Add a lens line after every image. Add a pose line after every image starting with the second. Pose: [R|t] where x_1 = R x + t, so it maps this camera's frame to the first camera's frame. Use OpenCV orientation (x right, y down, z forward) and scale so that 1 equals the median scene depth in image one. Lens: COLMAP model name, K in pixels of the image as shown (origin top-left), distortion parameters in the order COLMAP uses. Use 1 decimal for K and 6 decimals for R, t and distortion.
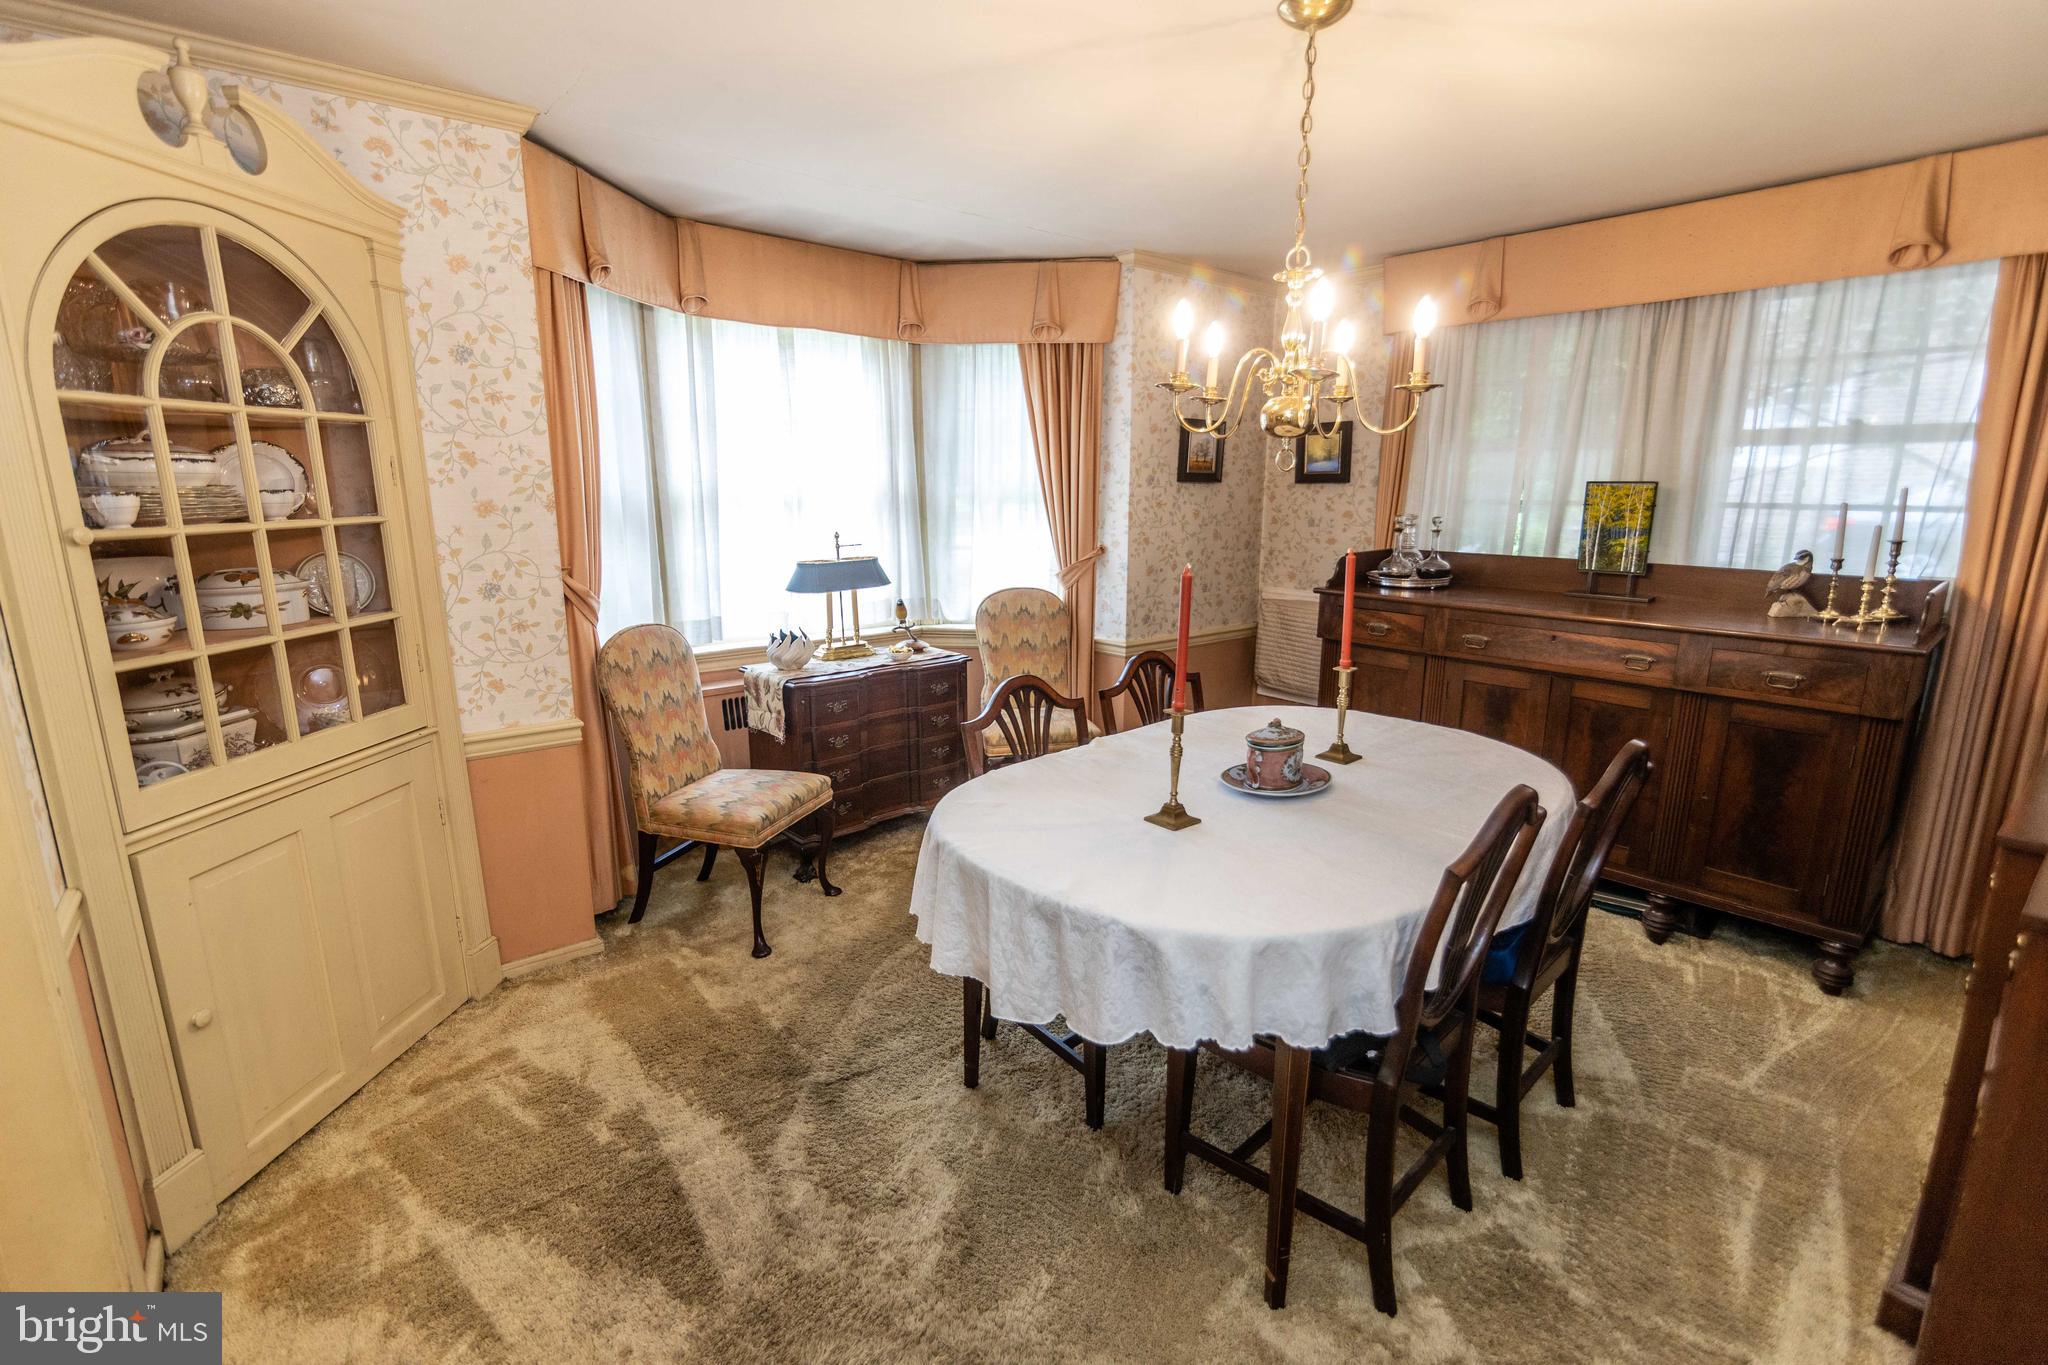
lens RADIAL K [[926.2, 0, 1027.0], [0, 926.2, 684.8], [0, 0, 1]] dist [-0.000126, 0.000059]
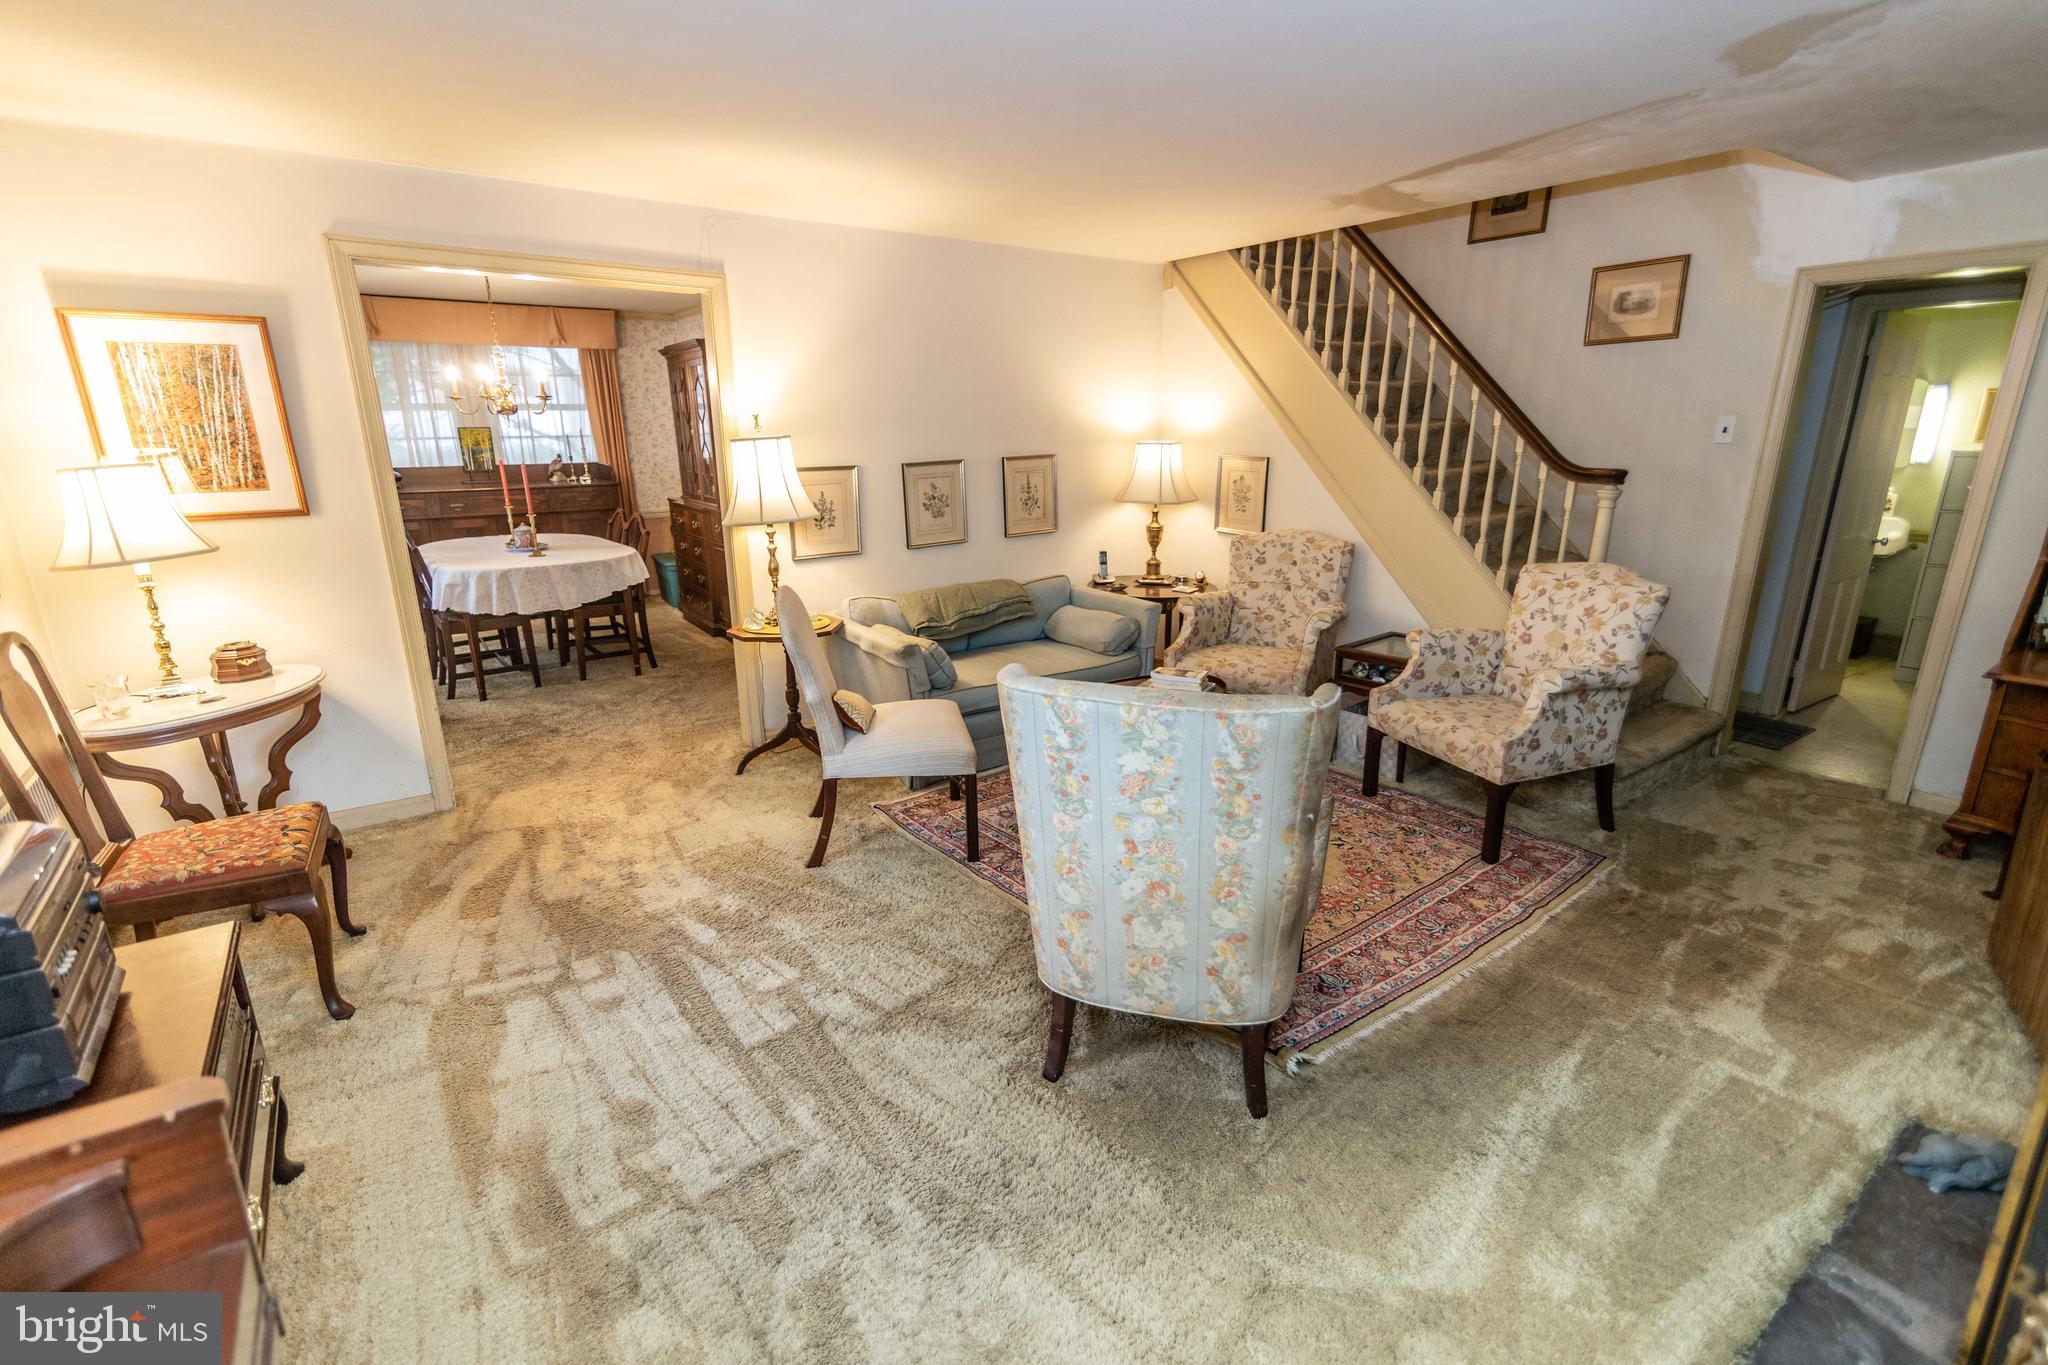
lens RADIAL K [[926.2, 0, 1025.3], [0, 926.2, 694.4], [0, 0, 1]] dist [-0.000126, 0.000059]
pose [[0.083803, -0.288282, 0.953871, -1.267862], [0.213238, 0.940253, 0.265432, 0.056966], [-0.973400, 0.181158, 0.140268, -0.374761]]
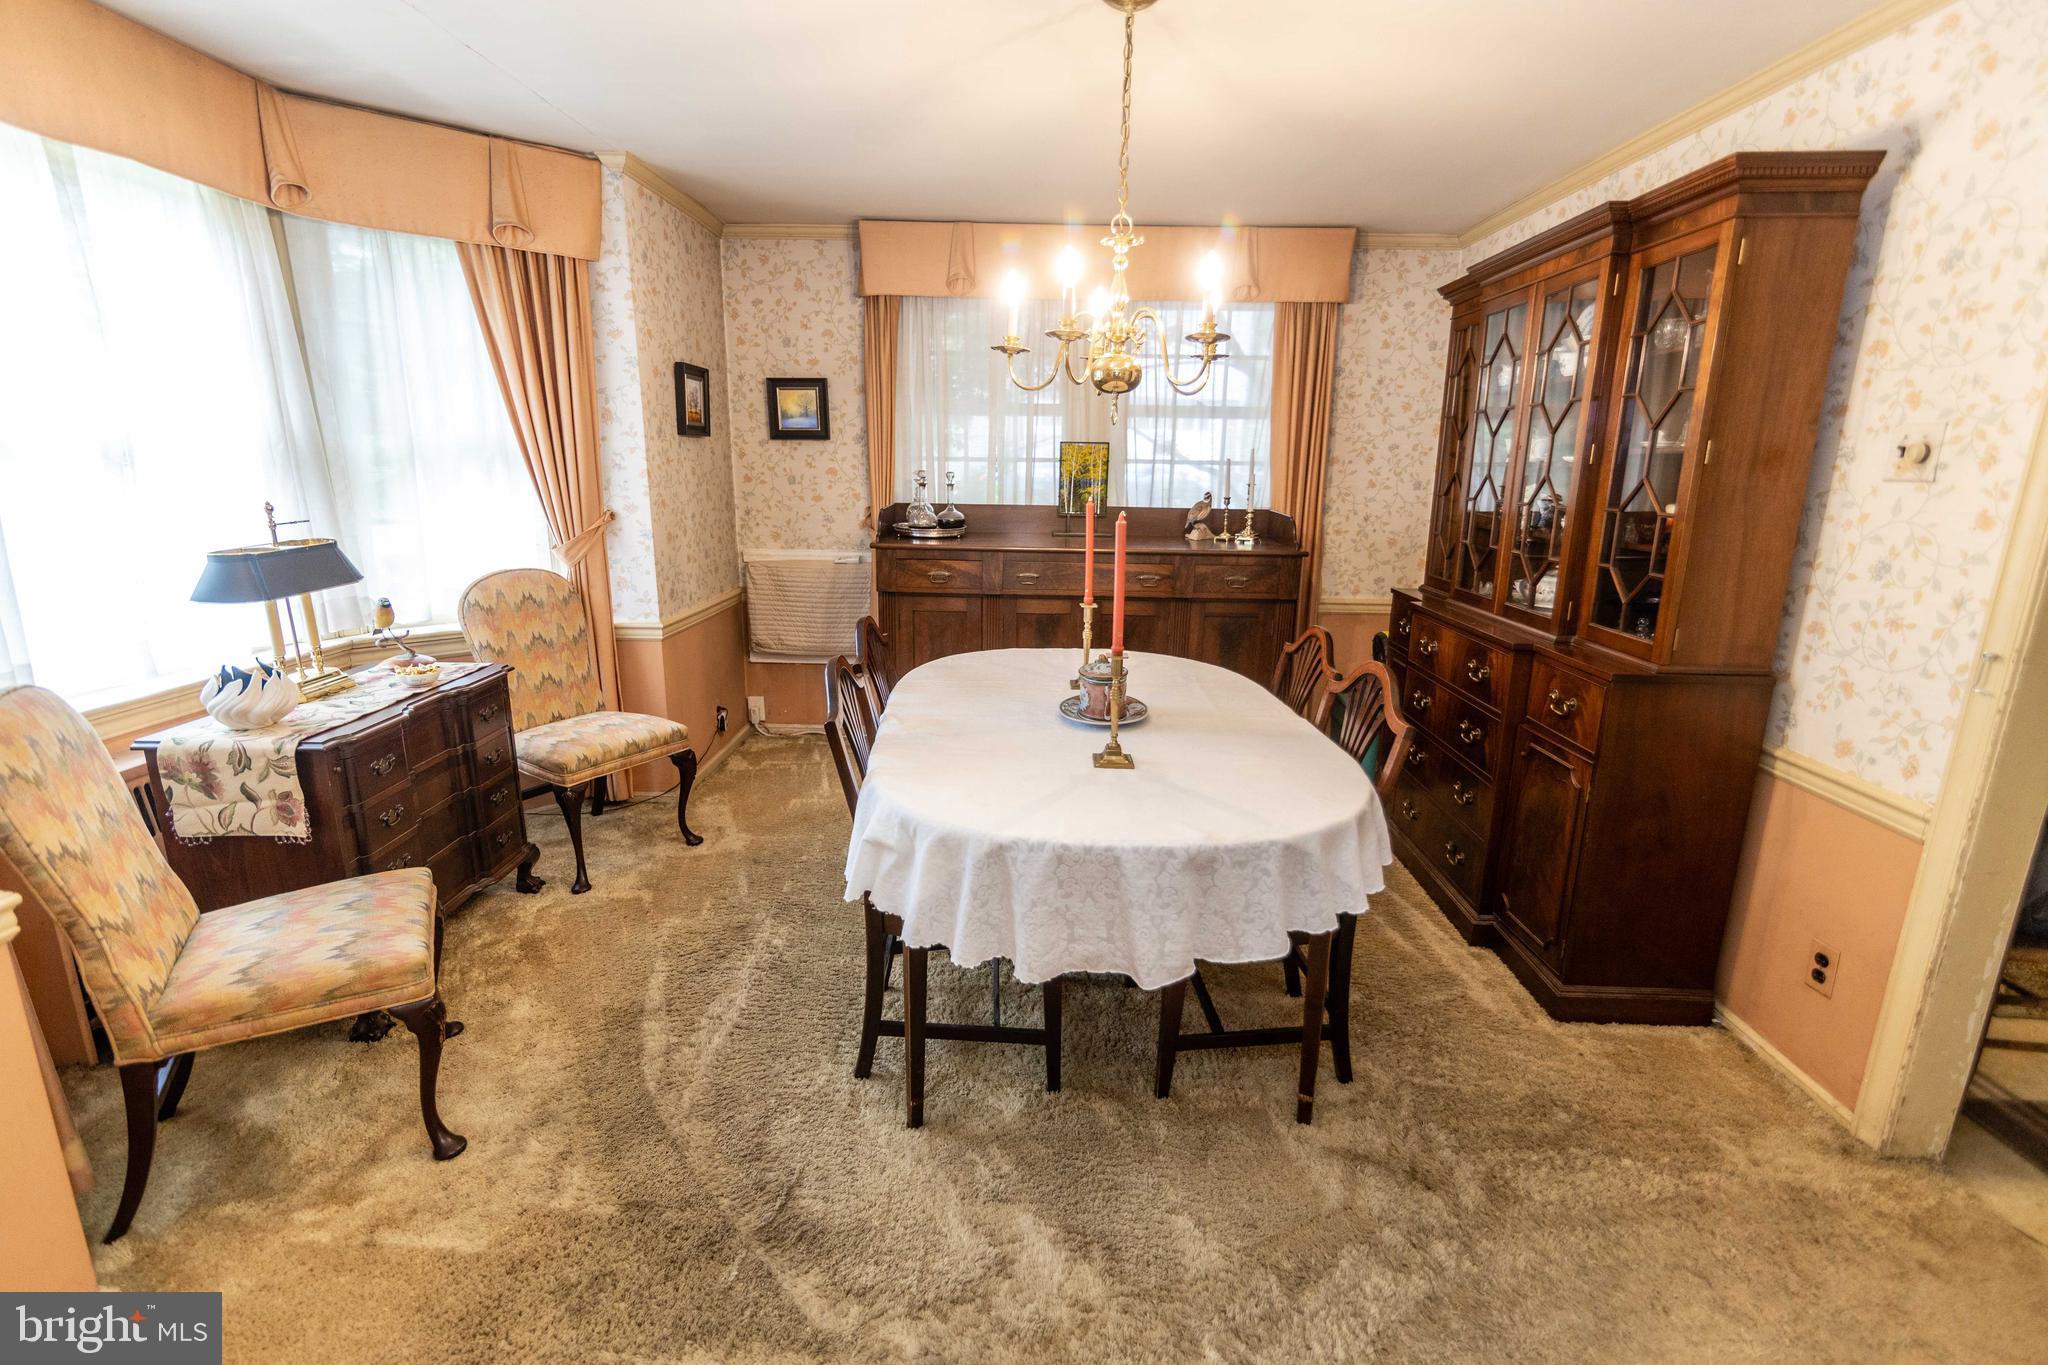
lens RADIAL K [[926.2, 0, 1026.6], [0, 926.2, 680.8], [0, 0, 1]] dist [-0.000126, 0.000059]
pose [[0.660456, -0.170967, 0.731142, -0.331708], [0.145805, 0.984400, 0.098479, -0.030079], [-0.736573, 0.041563, 0.675080, 0.187532]]
